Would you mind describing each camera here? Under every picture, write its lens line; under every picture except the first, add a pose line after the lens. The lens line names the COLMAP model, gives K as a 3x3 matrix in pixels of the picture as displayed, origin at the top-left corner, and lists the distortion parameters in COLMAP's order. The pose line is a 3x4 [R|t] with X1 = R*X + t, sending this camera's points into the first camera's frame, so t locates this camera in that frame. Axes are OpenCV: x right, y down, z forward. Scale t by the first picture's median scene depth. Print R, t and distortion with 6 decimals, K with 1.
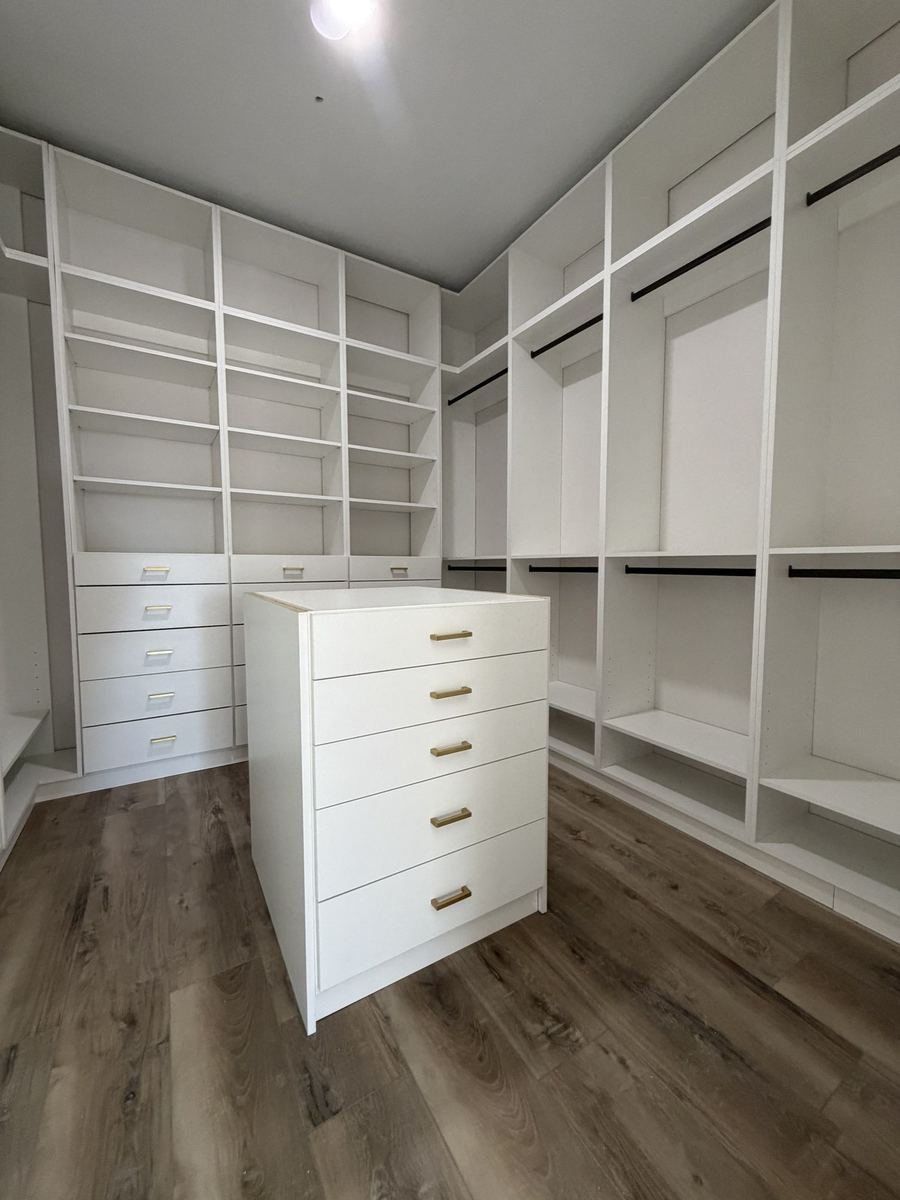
lens RADIAL K [[476.2, 0, 452.2], [0, 476.2, 599.5], [0, 0, 1]] dist [-0.003227, 0.000480]
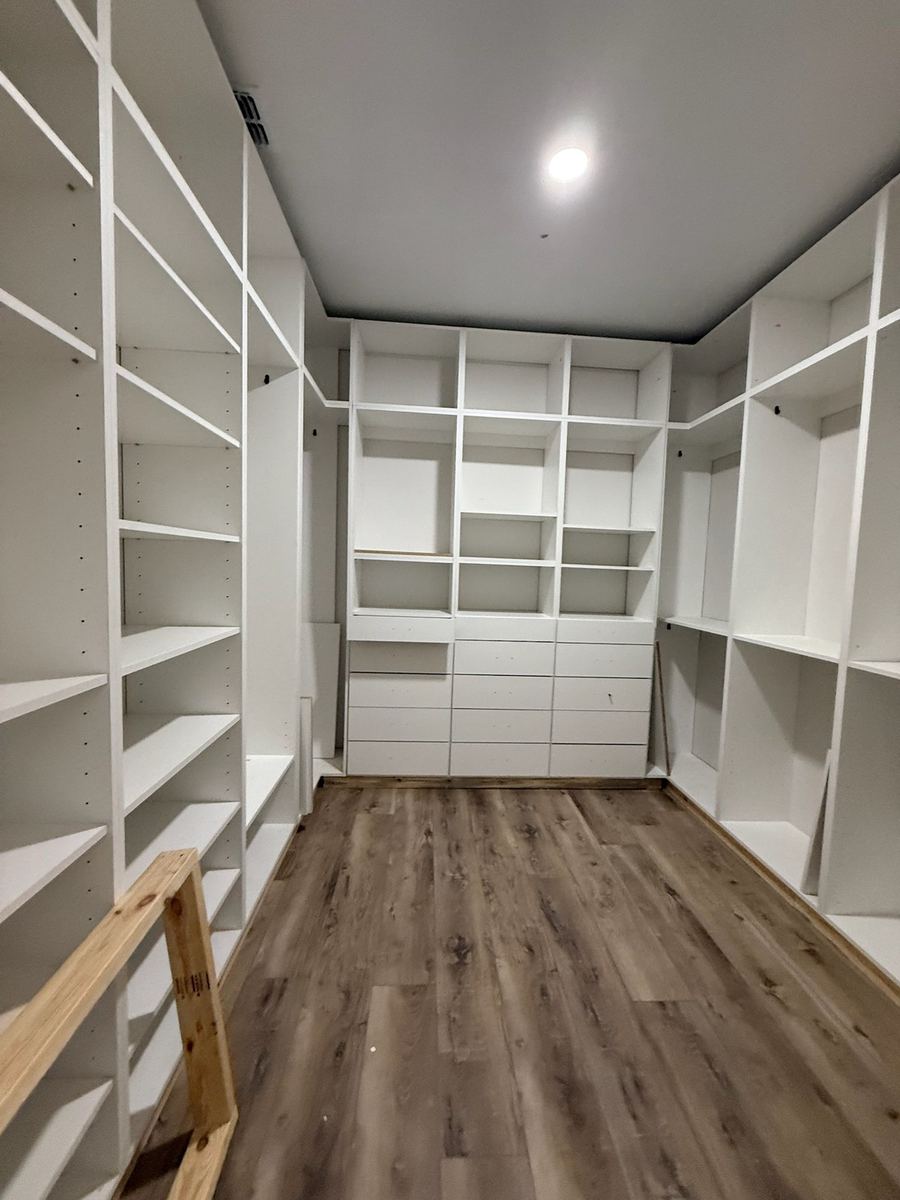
lens RADIAL K [[476.2, 0, 451.1], [0, 476.2, 597.8], [0, 0, 1]] dist [-0.003227, 0.000480]
pose [[0.877557, 0.062723, -0.475352, 0.112910], [-0.067127, 0.997715, 0.007725, -0.191812], [0.474750, 0.025130, 0.879762, -0.073786]]
